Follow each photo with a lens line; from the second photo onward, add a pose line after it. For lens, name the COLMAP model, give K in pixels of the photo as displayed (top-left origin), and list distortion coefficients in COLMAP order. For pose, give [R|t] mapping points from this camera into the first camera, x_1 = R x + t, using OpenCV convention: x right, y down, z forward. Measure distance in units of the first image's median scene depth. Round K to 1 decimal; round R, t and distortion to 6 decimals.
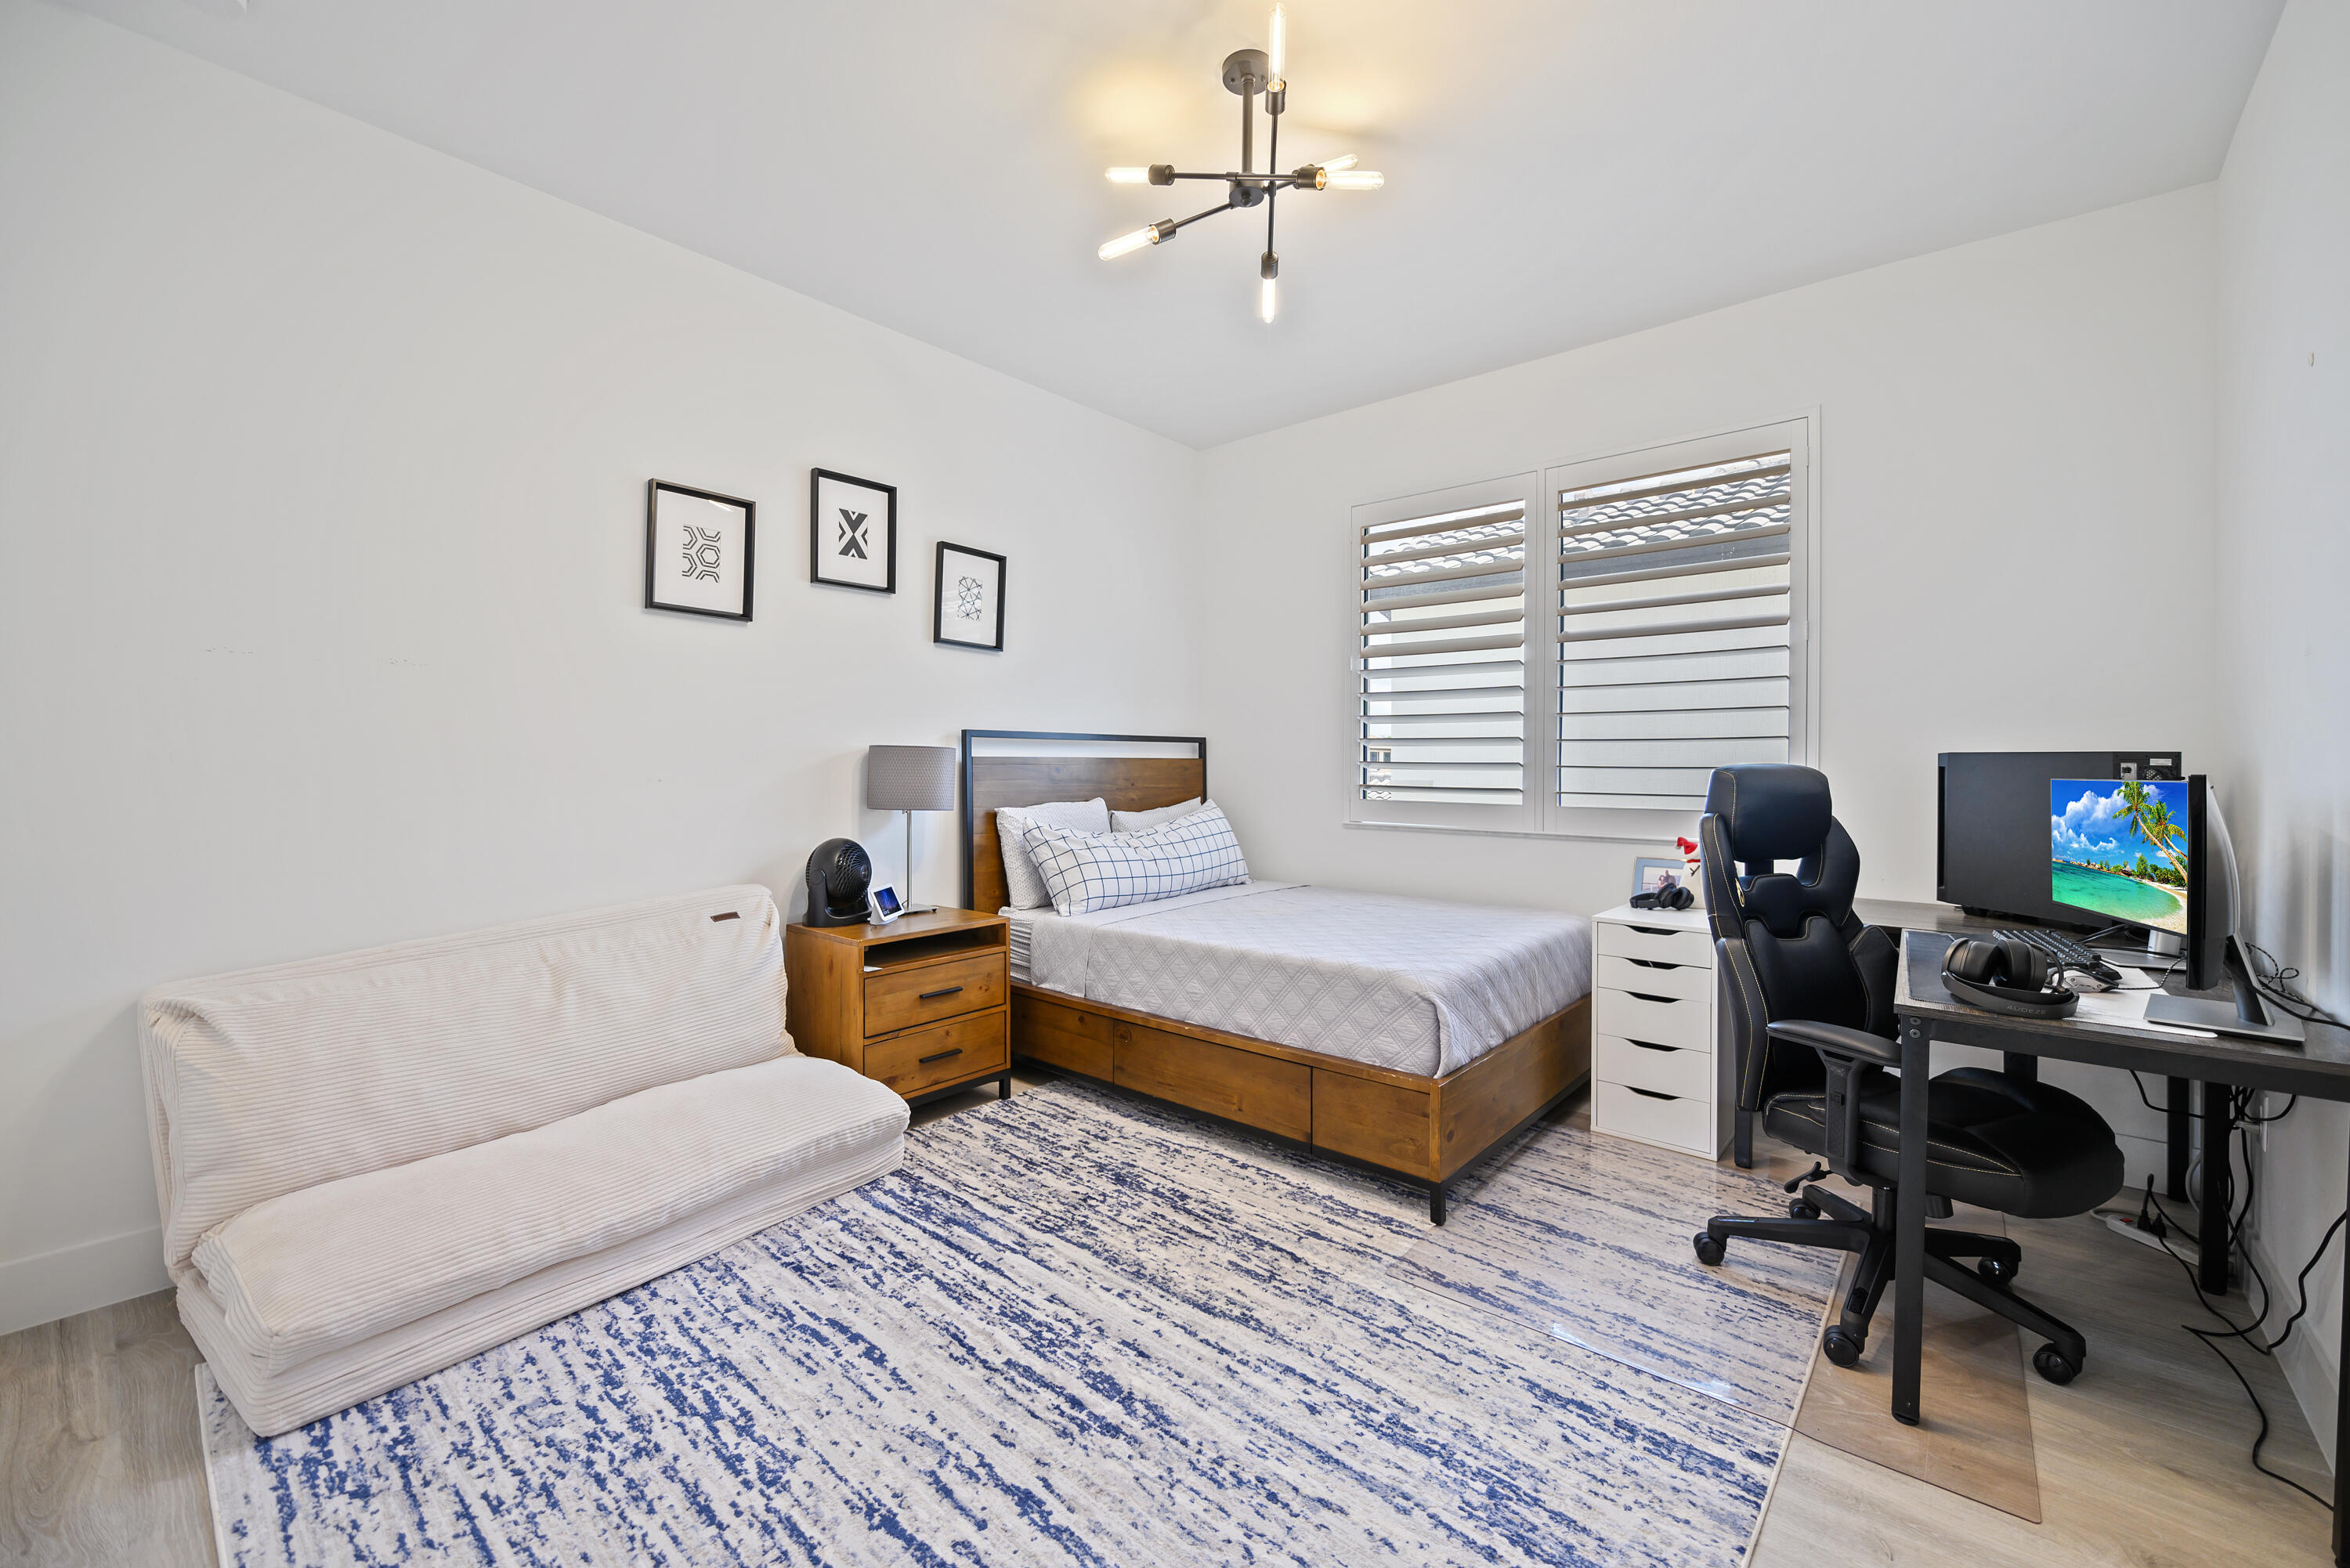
lens RADIAL K [[942.2, 0, 1173.3], [0, 942.2, 767.1], [0, 0, 1]] dist [-0.006157, -0.000357]
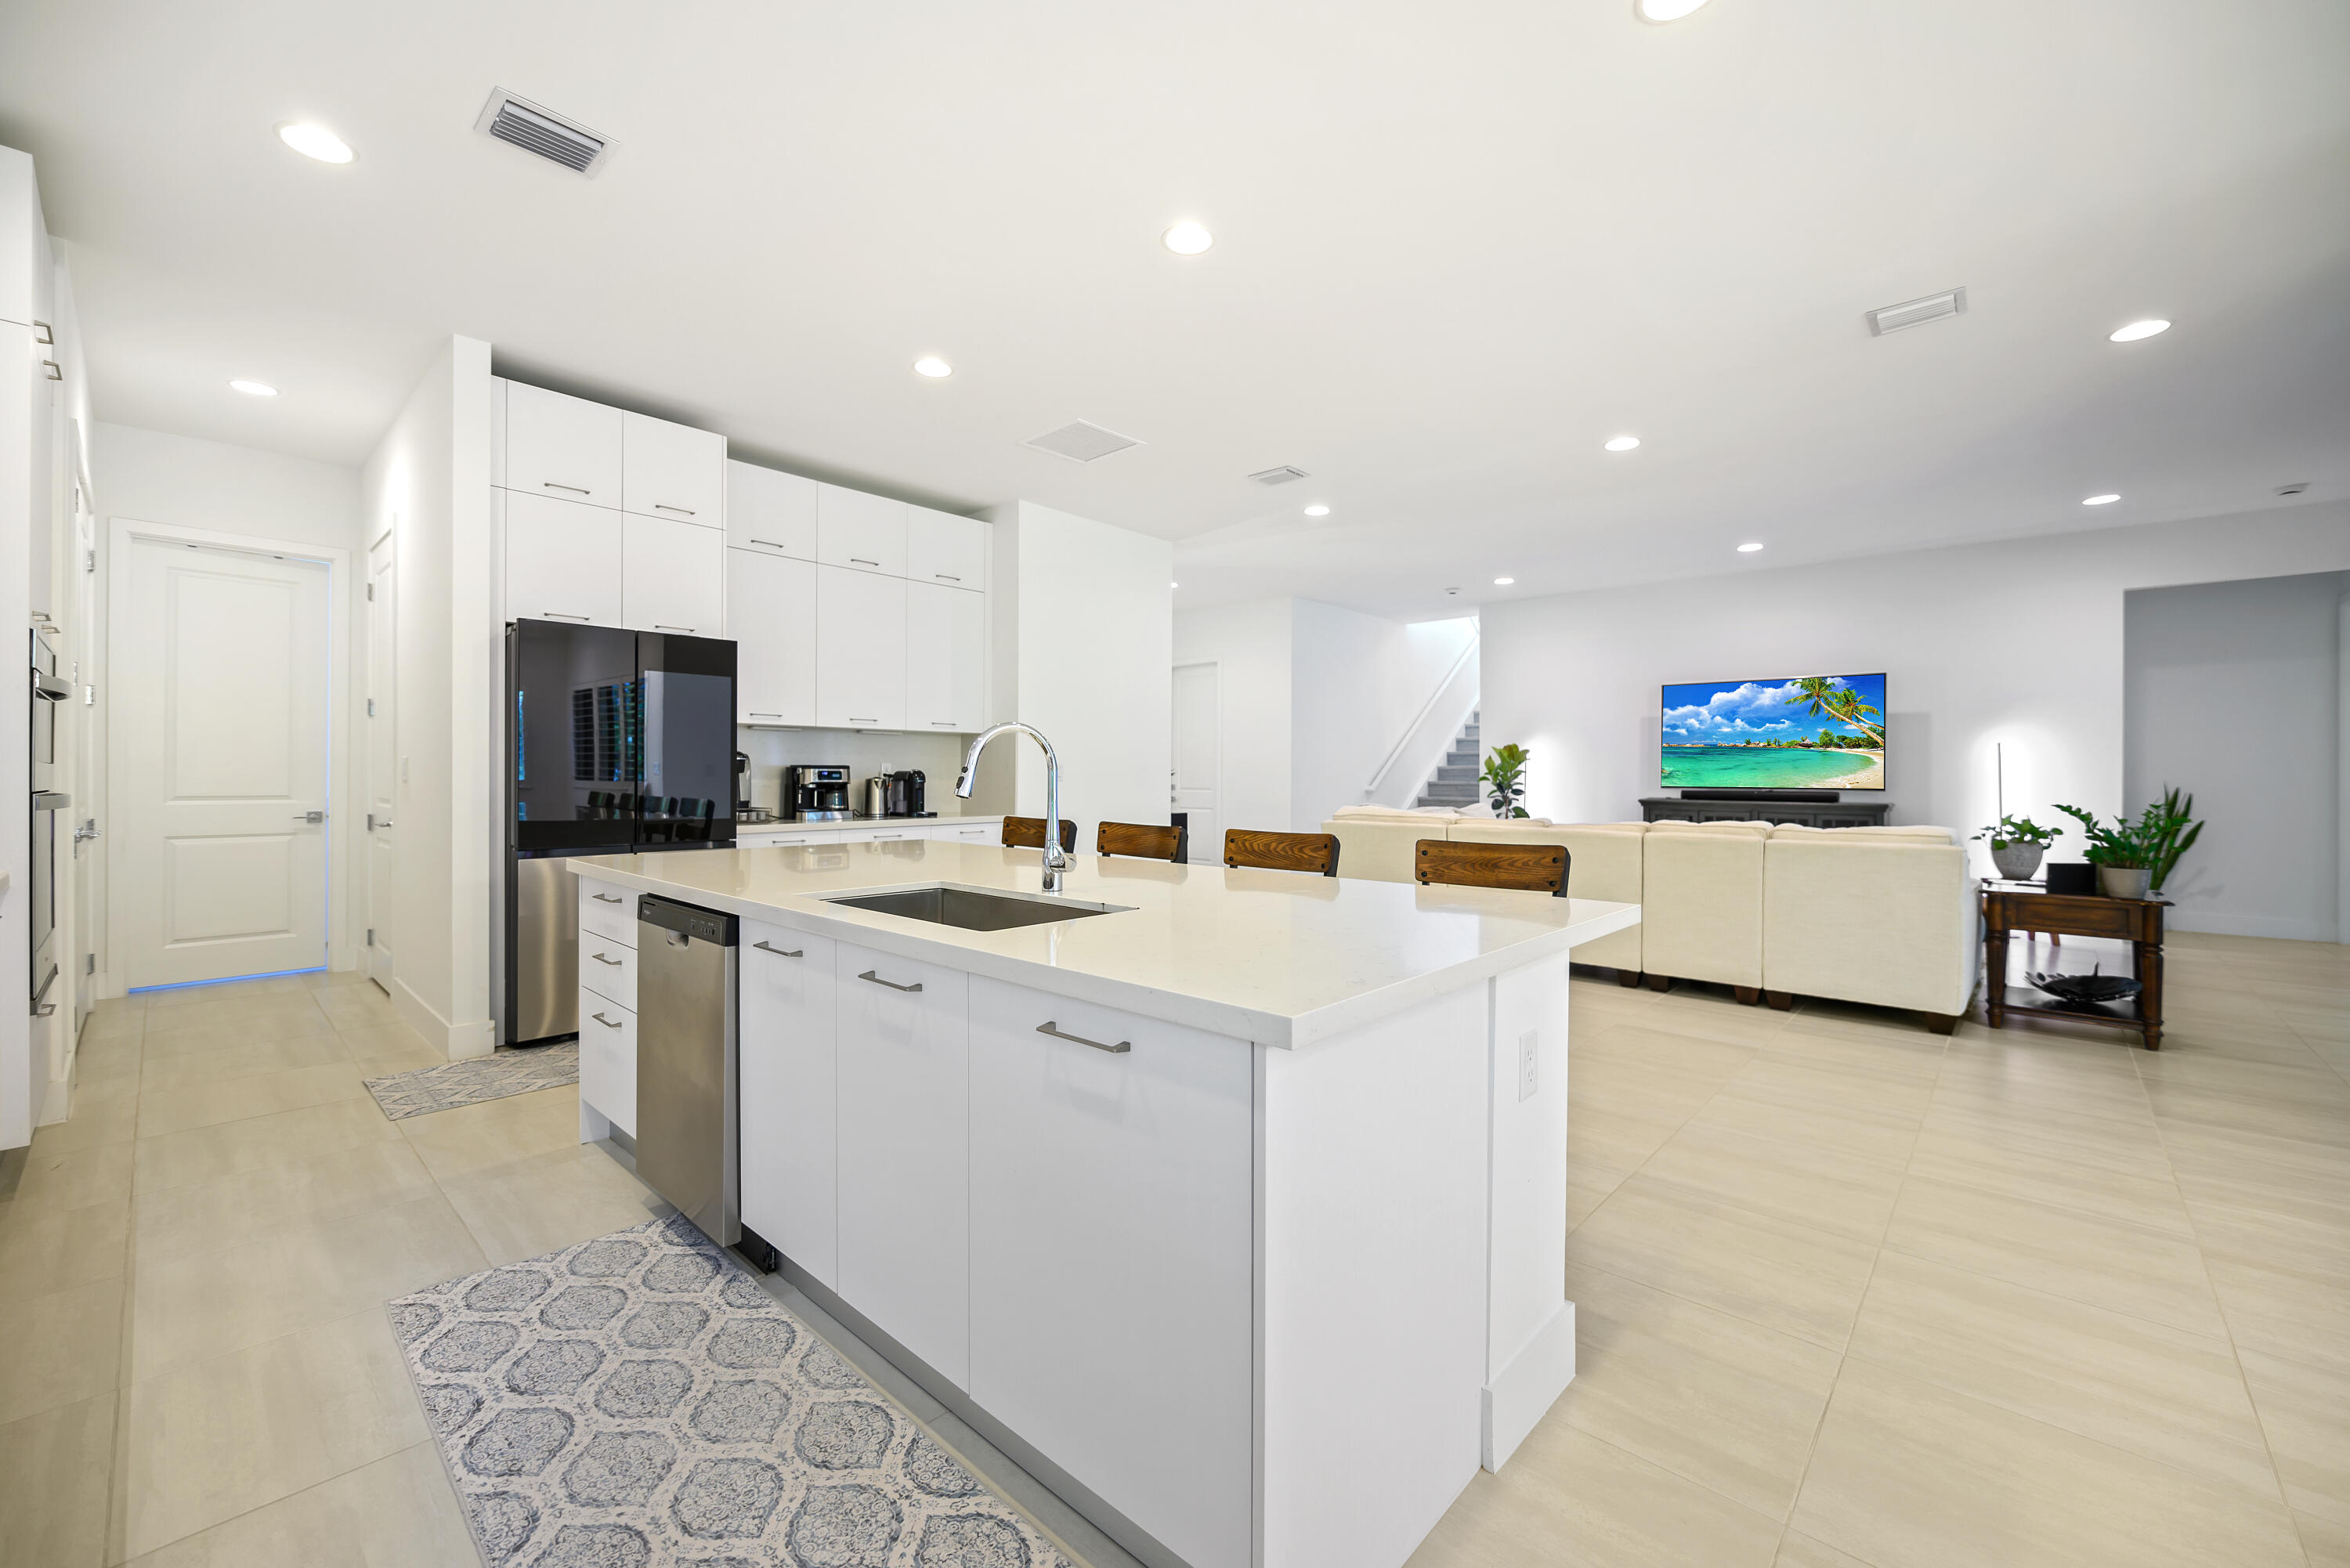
lens RADIAL K [[942.2, 0, 1183.4], [0, 942.2, 780.5], [0, 0, 1]] dist [-0.006157, -0.000357]
pose [[0.024976, -0.008504, 0.999652, -0.296019], [0.009869, 0.999917, 0.008260, 0.139880], [-0.999639, 0.009659, 0.025057, 1.802443]]
